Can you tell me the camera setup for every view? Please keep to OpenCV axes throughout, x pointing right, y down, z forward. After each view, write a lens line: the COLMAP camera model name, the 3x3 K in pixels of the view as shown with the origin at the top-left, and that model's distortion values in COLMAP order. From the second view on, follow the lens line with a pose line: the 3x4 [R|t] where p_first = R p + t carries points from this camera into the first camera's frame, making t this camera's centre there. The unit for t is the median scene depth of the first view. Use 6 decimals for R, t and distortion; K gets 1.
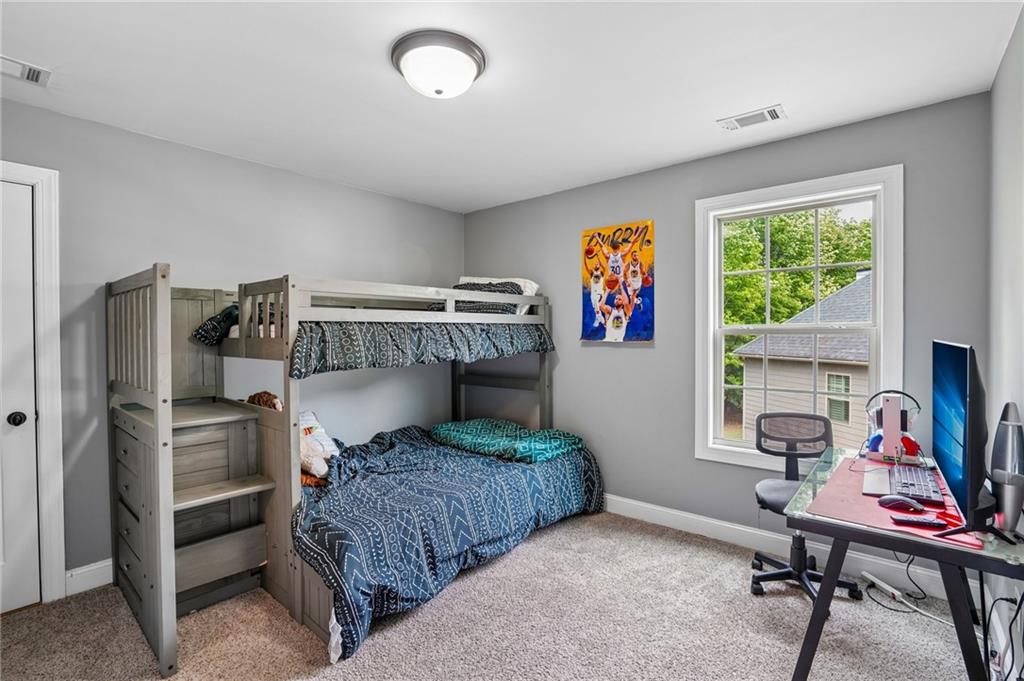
lens RADIAL K [[476.2, 0, 510.9], [0, 476.2, 340.0], [0, 0, 1]] dist [0.000503, 0.000192]
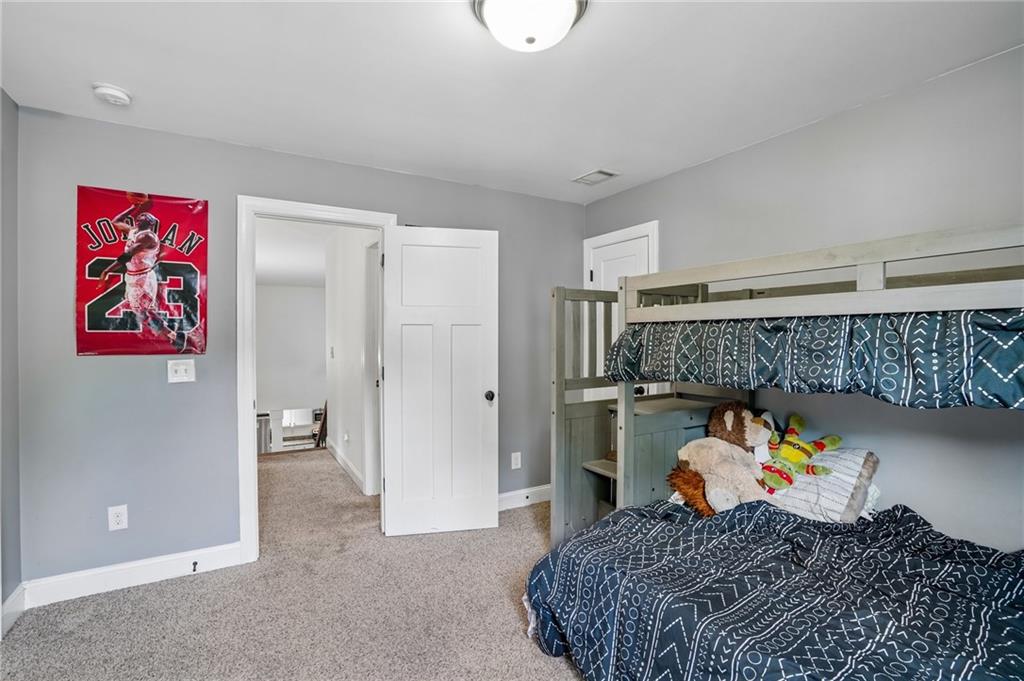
lens RADIAL K [[476.2, 0, 510.5], [0, 476.2, 337.8], [0, 0, 1]] dist [0.000503, 0.000192]
pose [[-0.314001, 0.013766, -0.949323, 0.489981], [-0.005417, 0.999853, 0.016290, -0.021434], [0.949407, 0.010257, -0.313880, 0.945381]]
